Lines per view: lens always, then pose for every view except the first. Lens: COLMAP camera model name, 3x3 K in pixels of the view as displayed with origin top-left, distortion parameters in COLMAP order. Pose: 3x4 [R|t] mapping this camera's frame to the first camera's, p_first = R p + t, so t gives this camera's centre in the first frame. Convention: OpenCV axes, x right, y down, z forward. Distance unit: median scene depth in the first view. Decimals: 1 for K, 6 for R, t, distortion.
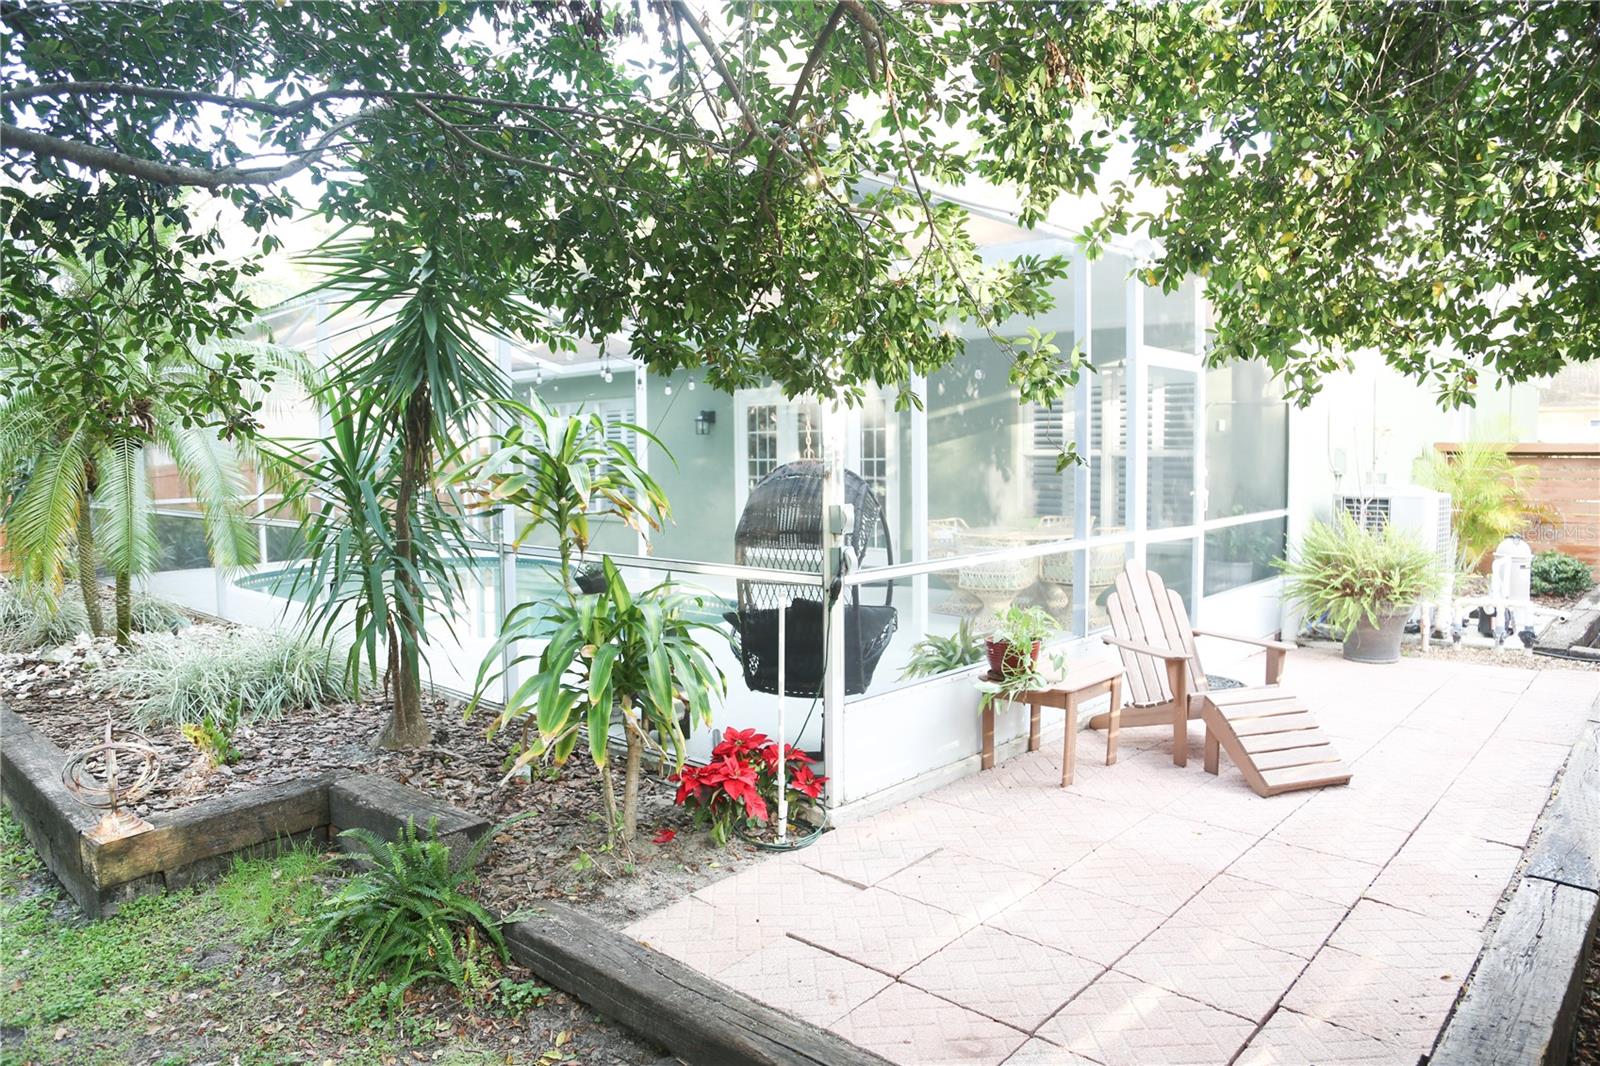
lens RADIAL K [[1056.3, 0, 800.0], [0, 1056.3, 533.0], [0, 0, 1]] dist [-0.132909, 0.066948]
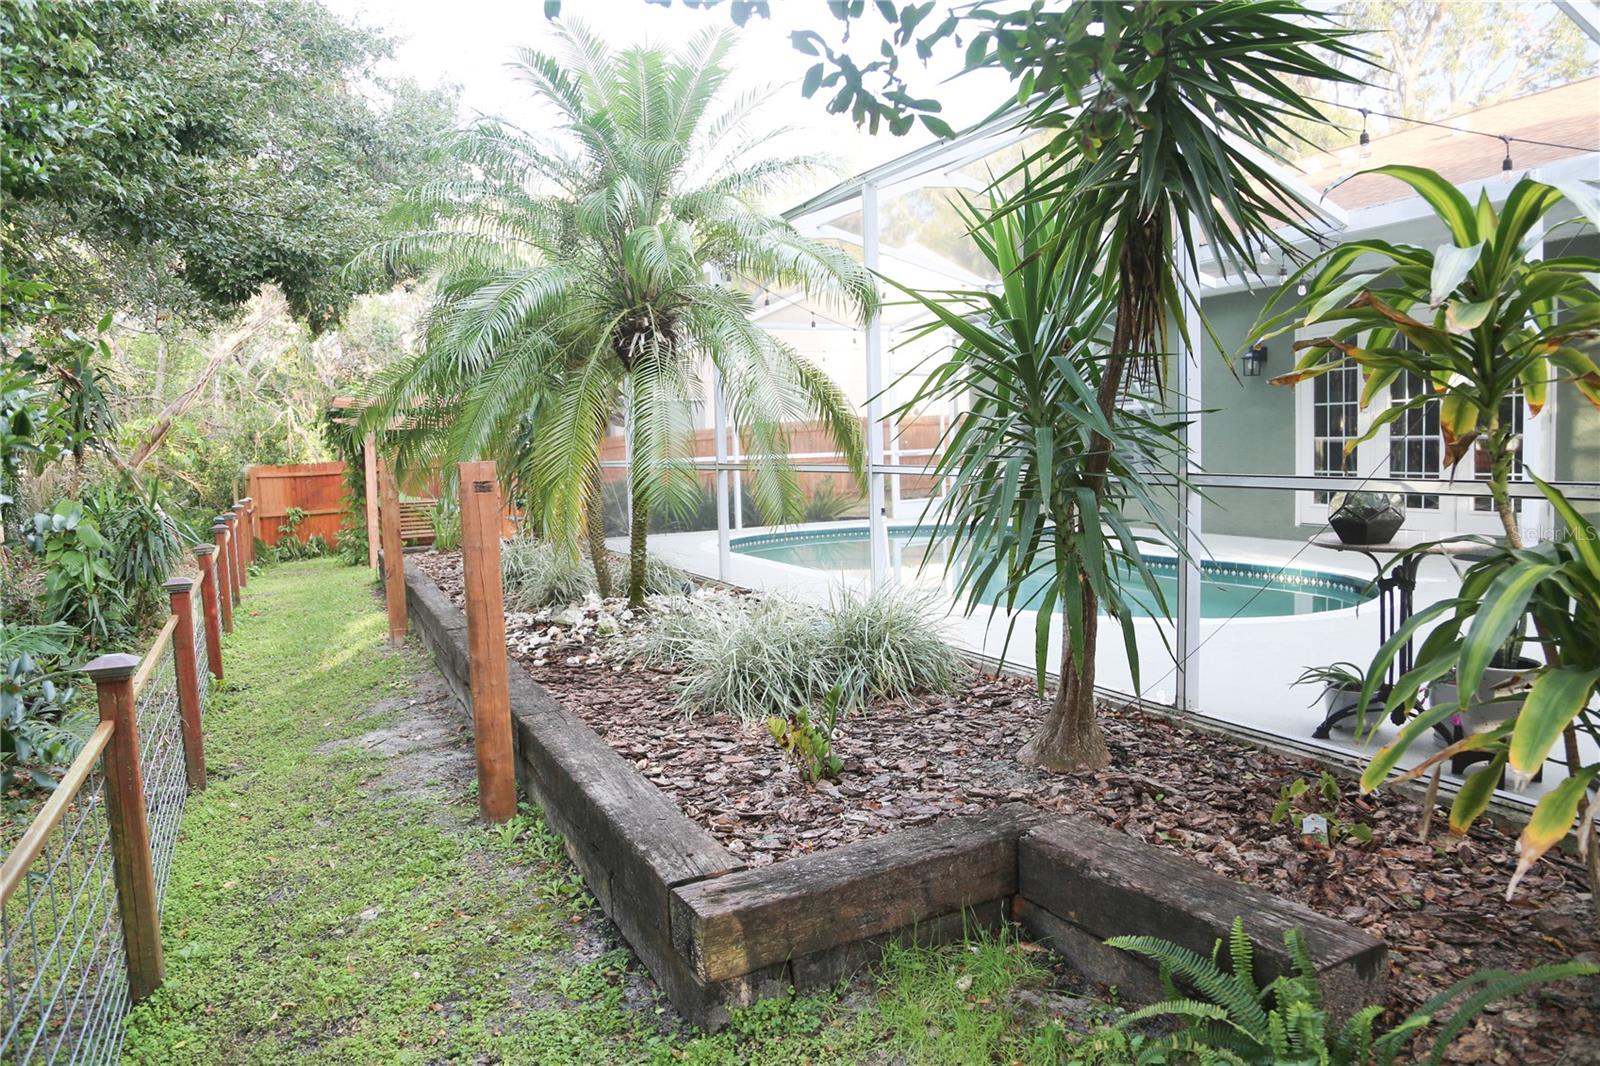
lens RADIAL K [[1056.3, 0, 800.0], [0, 1056.3, 533.0], [0, 0, 1]] dist [-0.132909, 0.066948]
pose [[0.930574, 0.014037, -0.365834, -0.311583], [-0.009048, 0.999841, 0.015350, 0.047432], [0.365991, -0.010974, 0.930554, 0.316946]]
